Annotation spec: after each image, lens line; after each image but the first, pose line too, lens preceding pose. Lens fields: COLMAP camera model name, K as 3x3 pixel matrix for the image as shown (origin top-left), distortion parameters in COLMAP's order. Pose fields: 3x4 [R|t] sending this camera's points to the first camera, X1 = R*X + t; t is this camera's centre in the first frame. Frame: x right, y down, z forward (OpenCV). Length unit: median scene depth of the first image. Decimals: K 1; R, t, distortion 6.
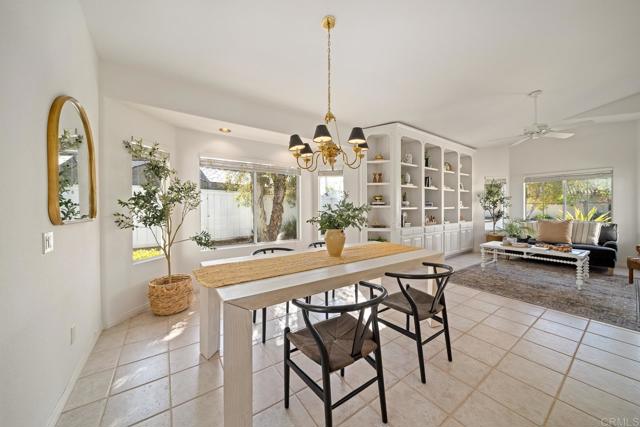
lens RADIAL K [[226.0, 0, 323.4], [0, 226.0, 212.6], [0, 0, 1]] dist [0.000572, -0.000087]
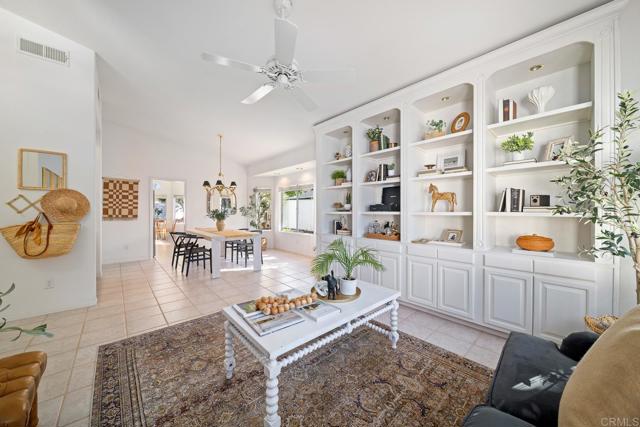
lens RADIAL K [[228.4, 0, 320.0], [0, 228.4, 213.5], [0, 0, 1]] dist [0.000699, 0.000013]
pose [[0.102863, 0.013589, -0.994603, 1.240263], [-0.031525, 0.999449, 0.010395, -0.021828], [0.994196, 0.030285, 0.103234, 0.856814]]
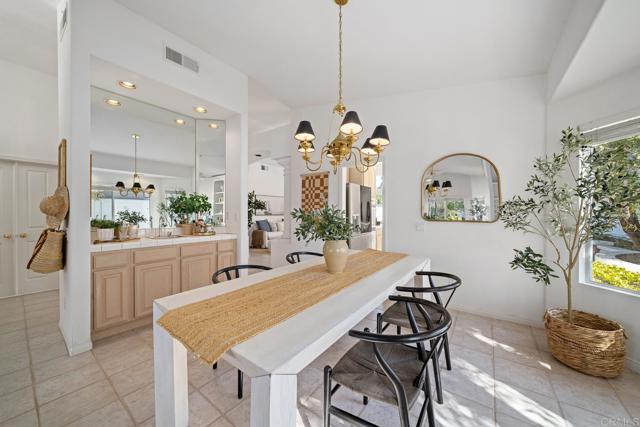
lens RADIAL K [[228.4, 0, 320.0], [0, 228.4, 213.5], [0, 0, 1]] dist [0.000699, 0.000013]
pose [[-0.948508, 0.003580, -0.316733, 0.174423], [-0.005099, 0.999634, 0.026569, -0.016845], [0.316712, 0.026816, -0.948143, 0.841010]]
